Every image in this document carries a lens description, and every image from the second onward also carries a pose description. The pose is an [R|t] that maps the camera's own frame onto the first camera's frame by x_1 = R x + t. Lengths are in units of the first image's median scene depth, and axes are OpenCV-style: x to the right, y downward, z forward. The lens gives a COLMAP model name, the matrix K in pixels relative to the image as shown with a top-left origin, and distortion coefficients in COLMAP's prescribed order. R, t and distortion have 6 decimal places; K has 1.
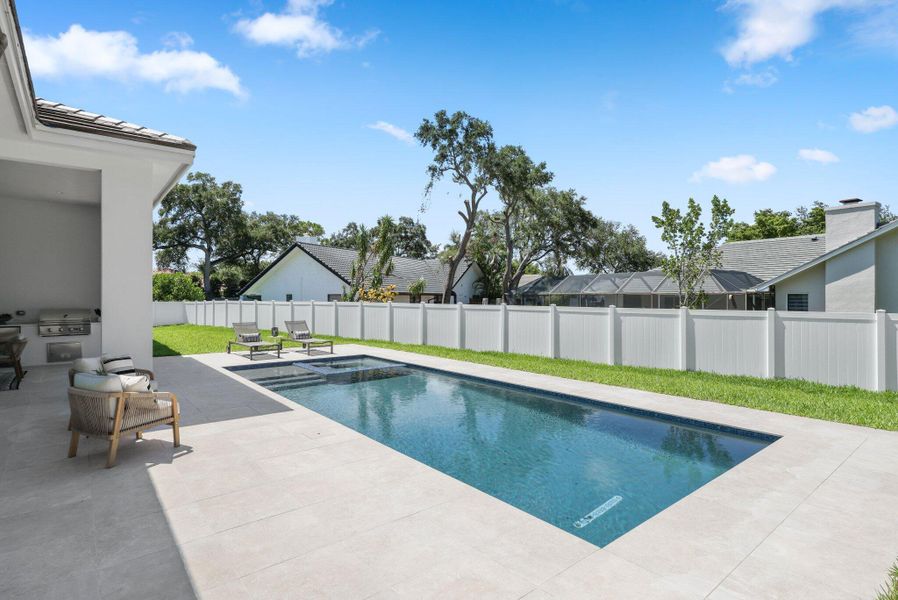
lens RADIAL K [[488.2, 0, 452.5], [0, 488.2, 292.6], [0, 0, 1]] dist [-0.017739, 0.001283]
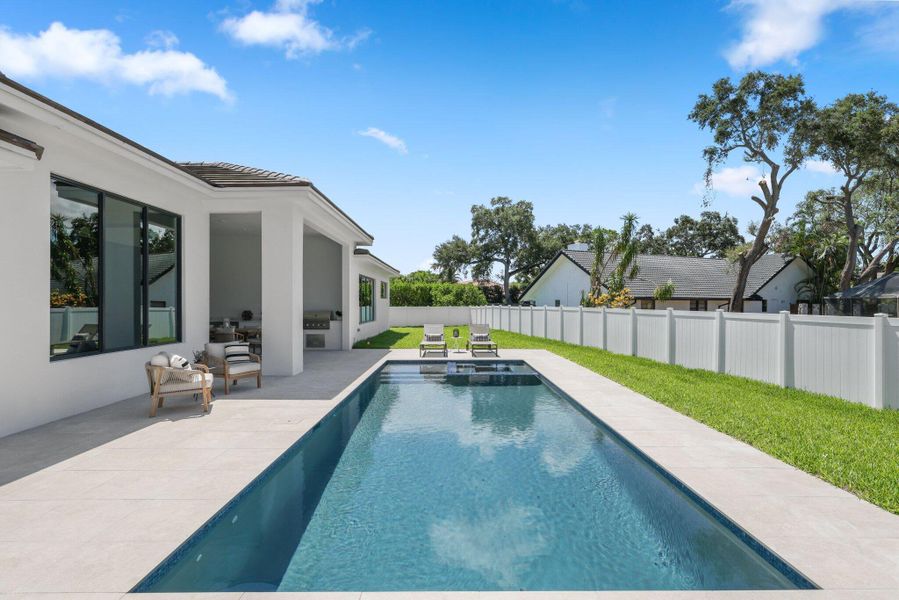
lens RADIAL K [[464.2, 0, 449.5], [0, 464.2, 300.0], [0, 0, 1]] dist [0.002210, 0.000558]
pose [[0.753609, -0.006769, -0.657288, 0.141478], [0.008238, 0.999966, -0.000852, 0.002102], [0.657271, -0.004773, 0.753639, 0.084149]]
